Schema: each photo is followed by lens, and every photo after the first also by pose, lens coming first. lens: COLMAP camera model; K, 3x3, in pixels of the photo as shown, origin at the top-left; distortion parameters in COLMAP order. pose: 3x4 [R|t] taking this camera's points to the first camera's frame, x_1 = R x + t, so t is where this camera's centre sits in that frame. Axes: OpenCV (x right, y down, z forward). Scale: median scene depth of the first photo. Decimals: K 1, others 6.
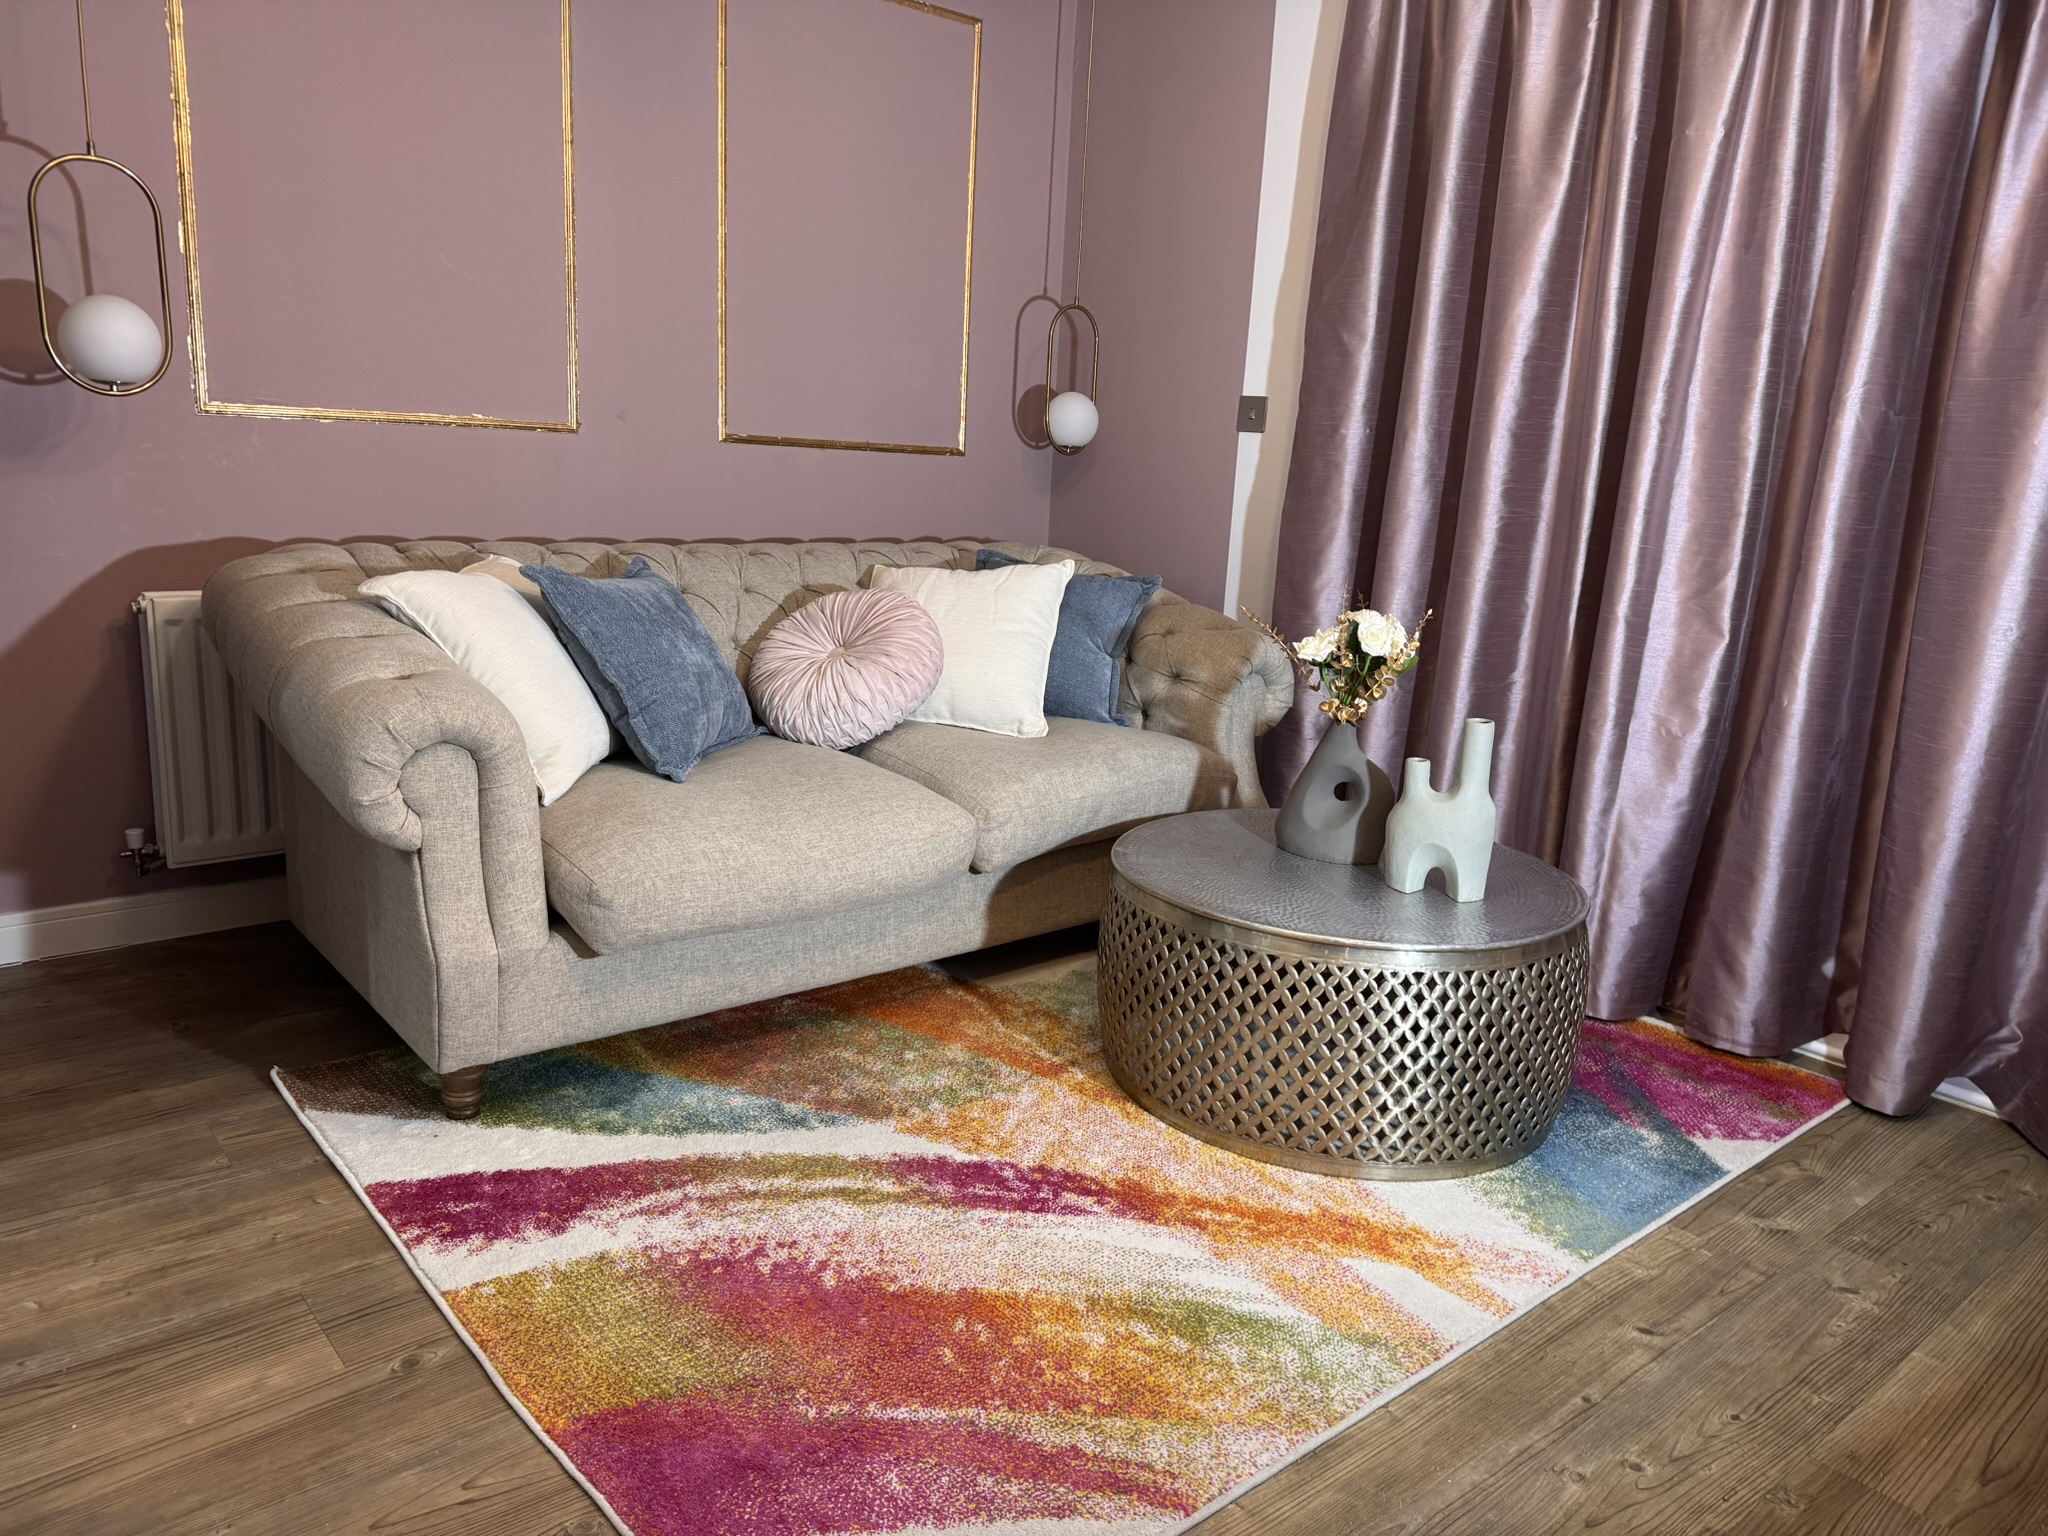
lens RADIAL K [[1385.9, 0, 1022.9], [0, 1385.9, 743.3], [0, 0, 1]] dist [-0.004510, -0.003714]
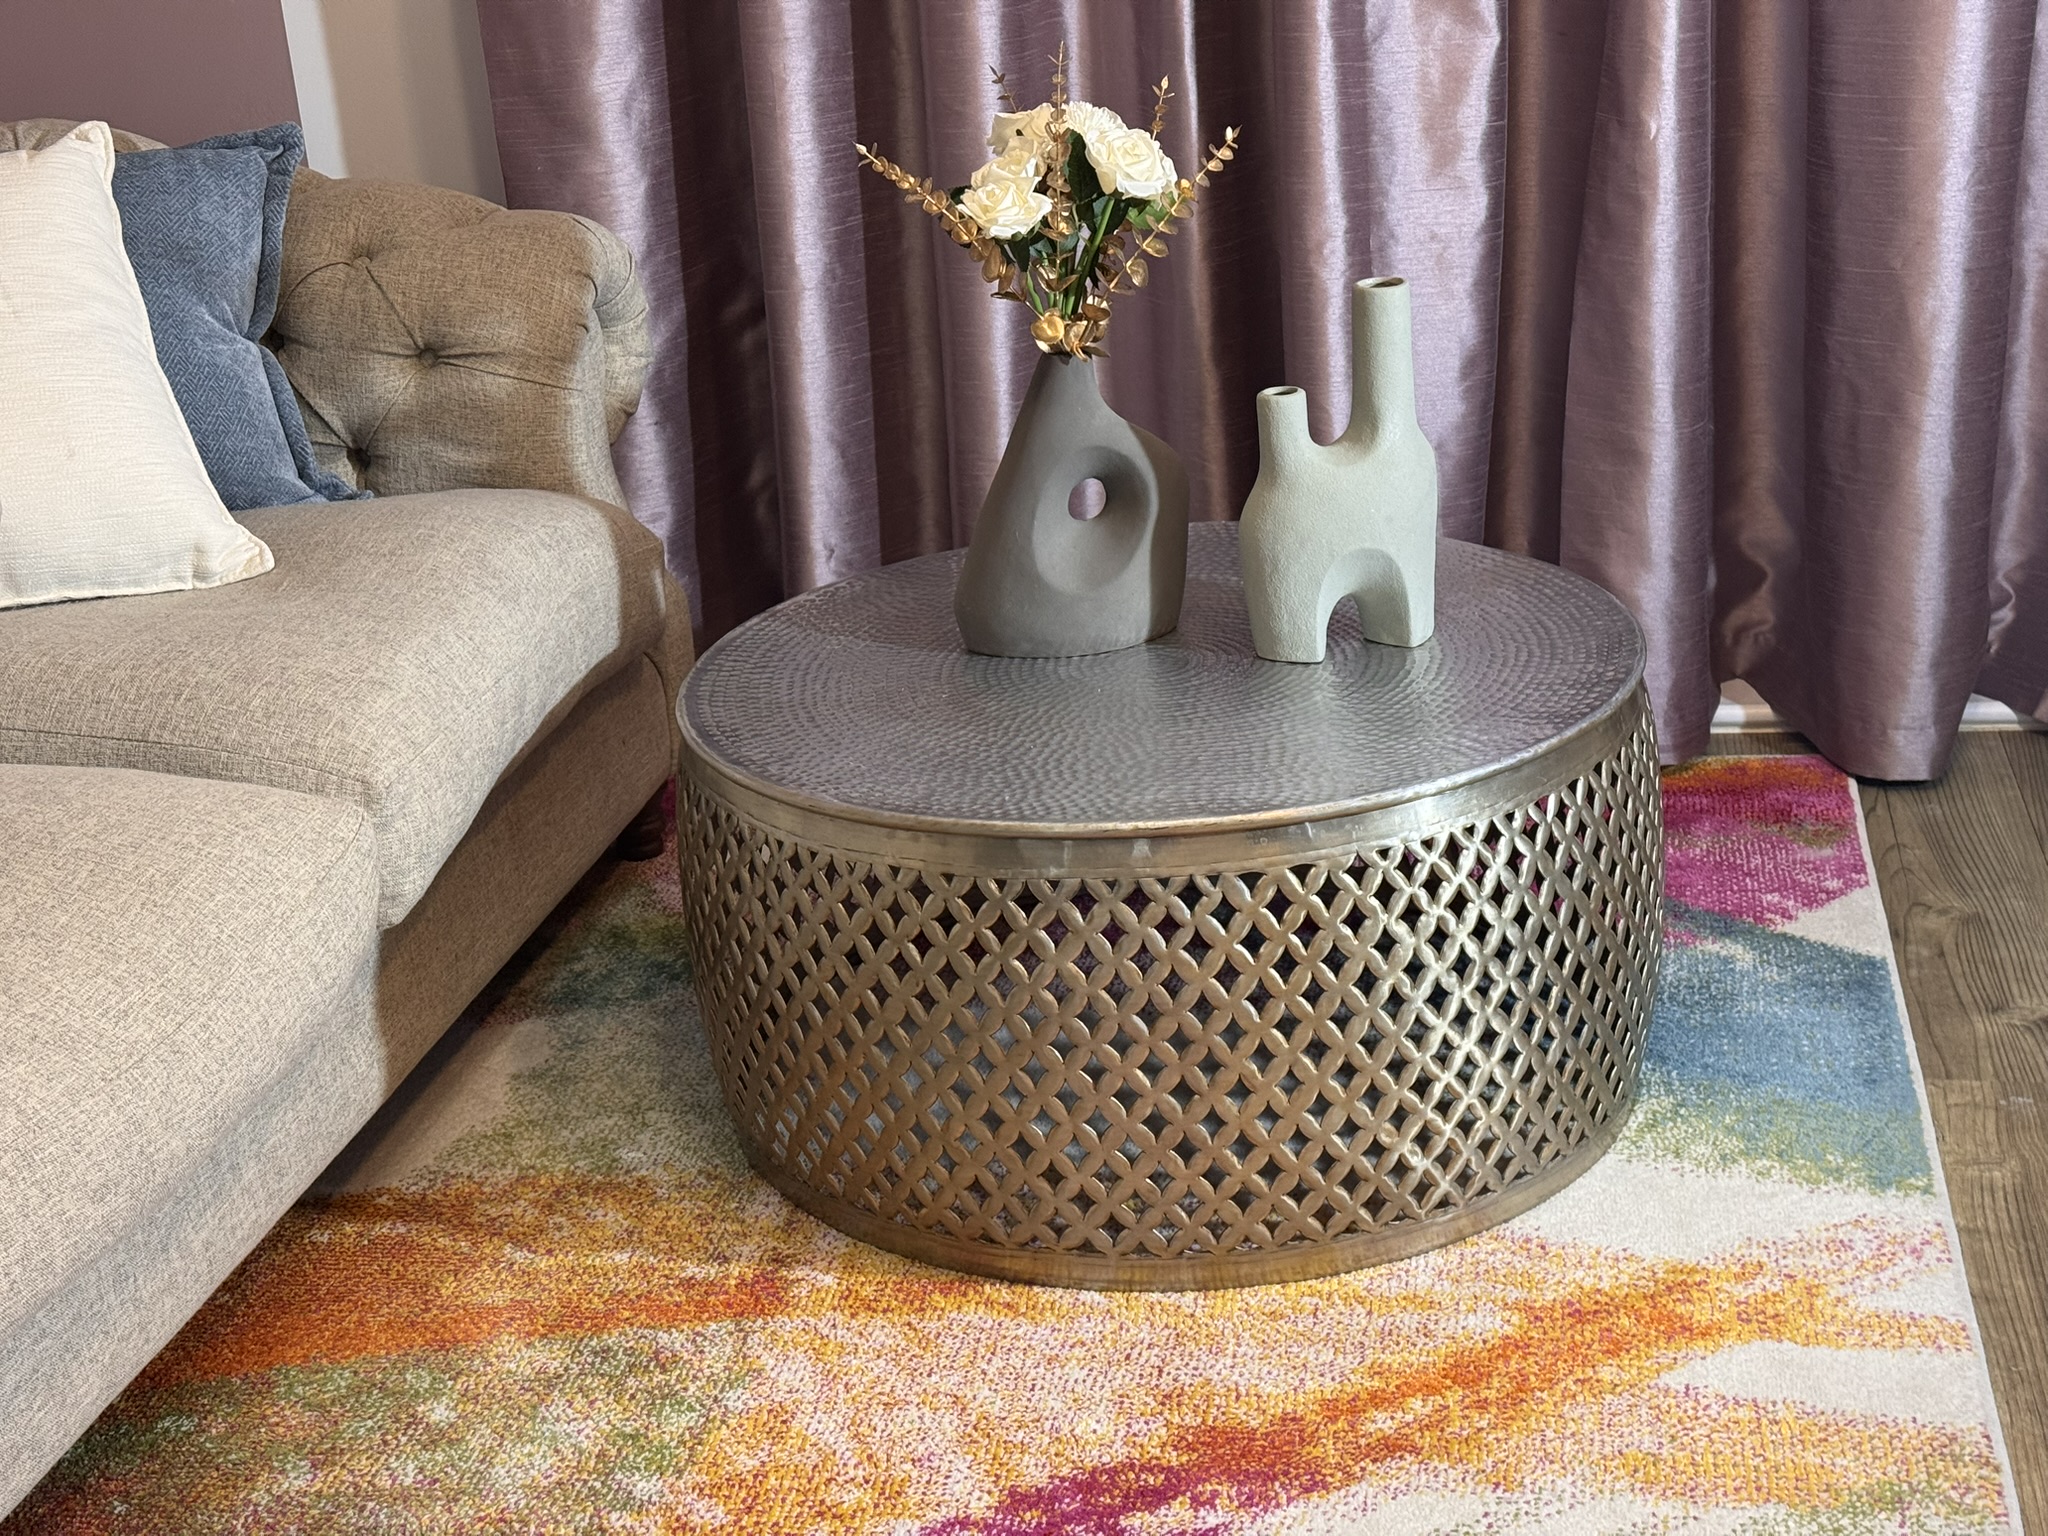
lens RADIAL K [[2797.7, 0, 1024.0], [0, 2797.7, 768.0], [0, 0, 1]] dist [-0.012201, 0.905710]
pose [[0.767847, -0.315335, 0.557650, -0.371442], [0.234727, 0.948416, 0.213098, -0.093121], [-0.596082, -0.032731, 0.802256, 0.263855]]
